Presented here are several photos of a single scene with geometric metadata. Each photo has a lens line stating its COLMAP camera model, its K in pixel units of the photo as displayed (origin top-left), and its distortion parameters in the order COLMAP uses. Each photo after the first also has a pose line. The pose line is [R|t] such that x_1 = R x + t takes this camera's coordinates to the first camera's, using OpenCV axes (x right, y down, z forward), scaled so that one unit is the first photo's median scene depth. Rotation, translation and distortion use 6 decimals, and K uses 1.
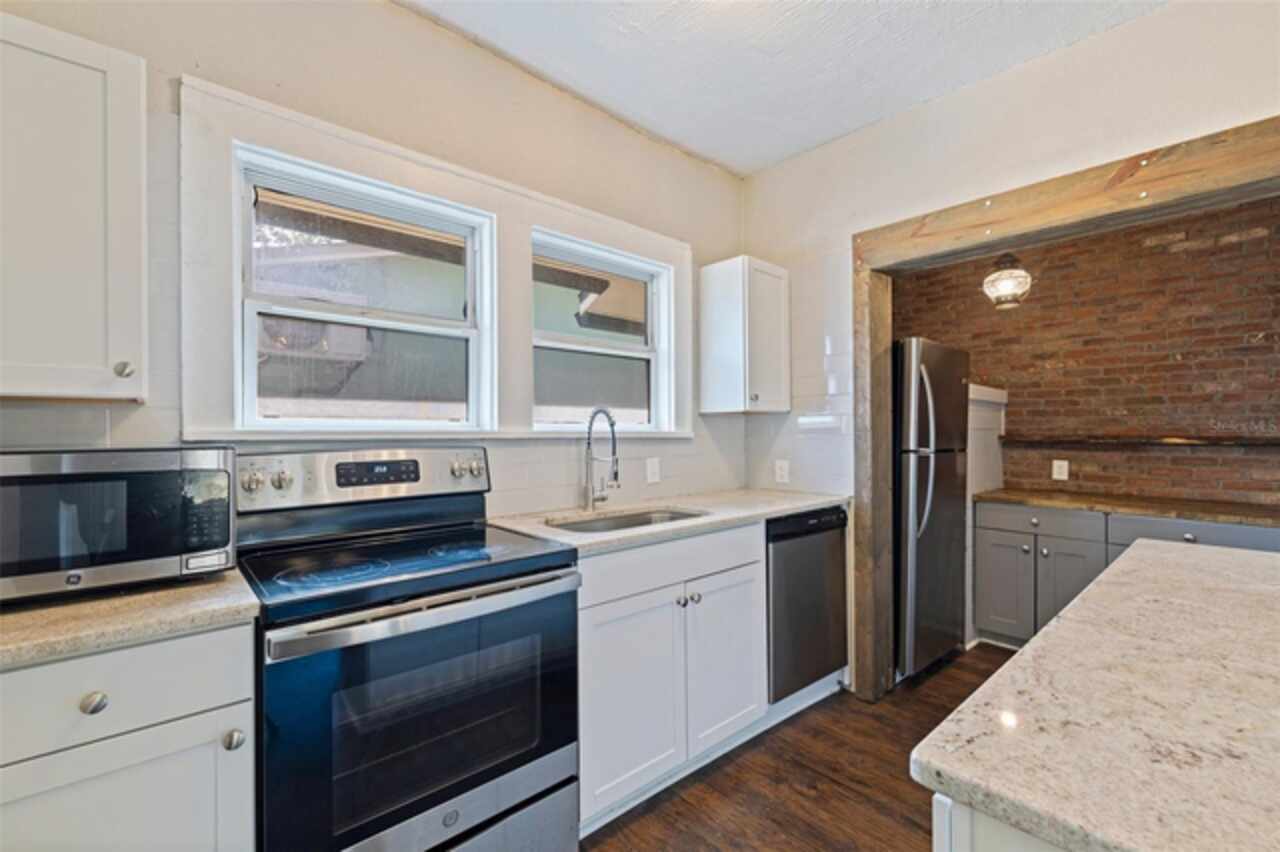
lens RADIAL K [[550.2, 0, 644.8], [0, 550.2, 428.7], [0, 0, 1]] dist [-0.002465, -0.000148]
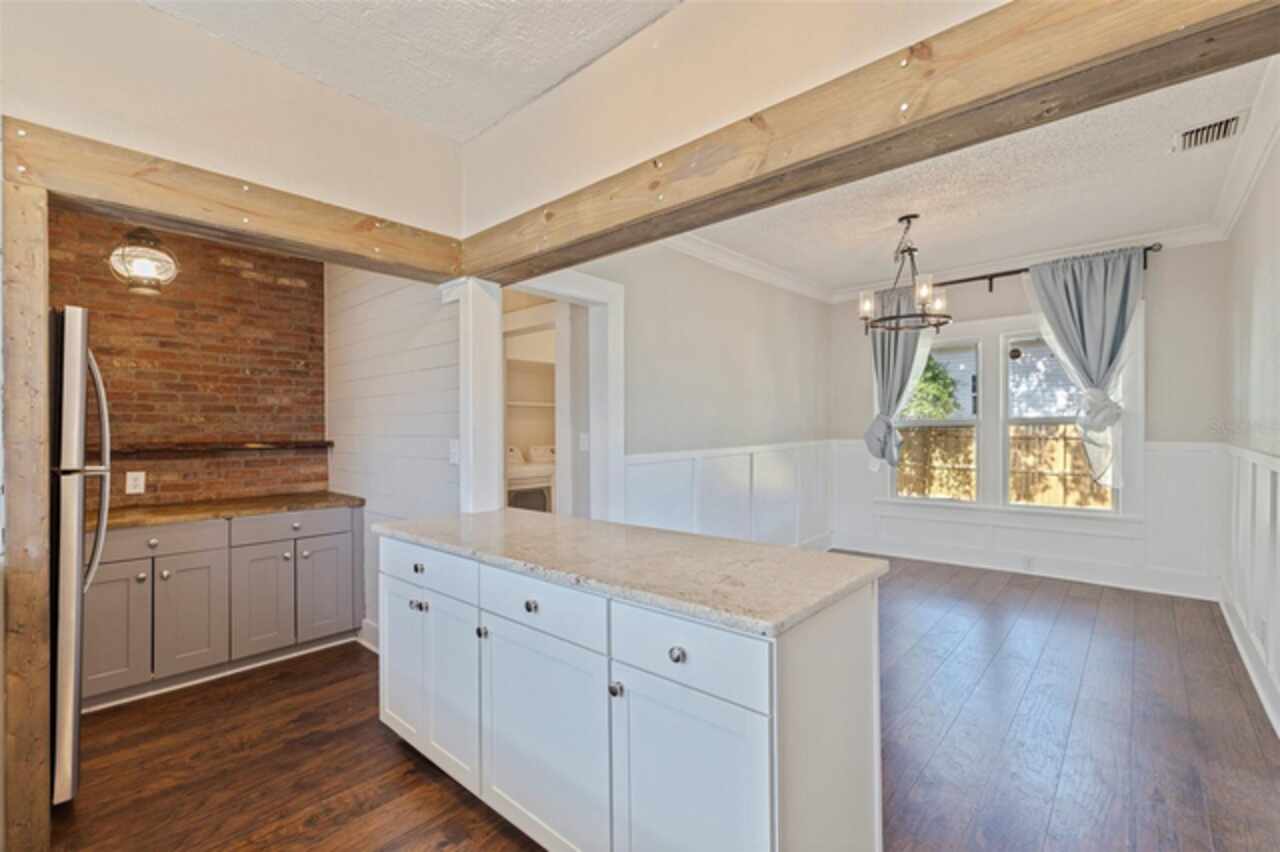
lens RADIAL K [[550.2, 0, 644.8], [0, 550.2, 428.7], [0, 0, 1]] dist [-0.002465, -0.000148]
pose [[-0.108067, 0.003680, 0.994137, -0.233806], [0.005361, 0.999981, -0.003119, -0.005204], [-0.994129, 0.004992, -0.108084, 0.302628]]
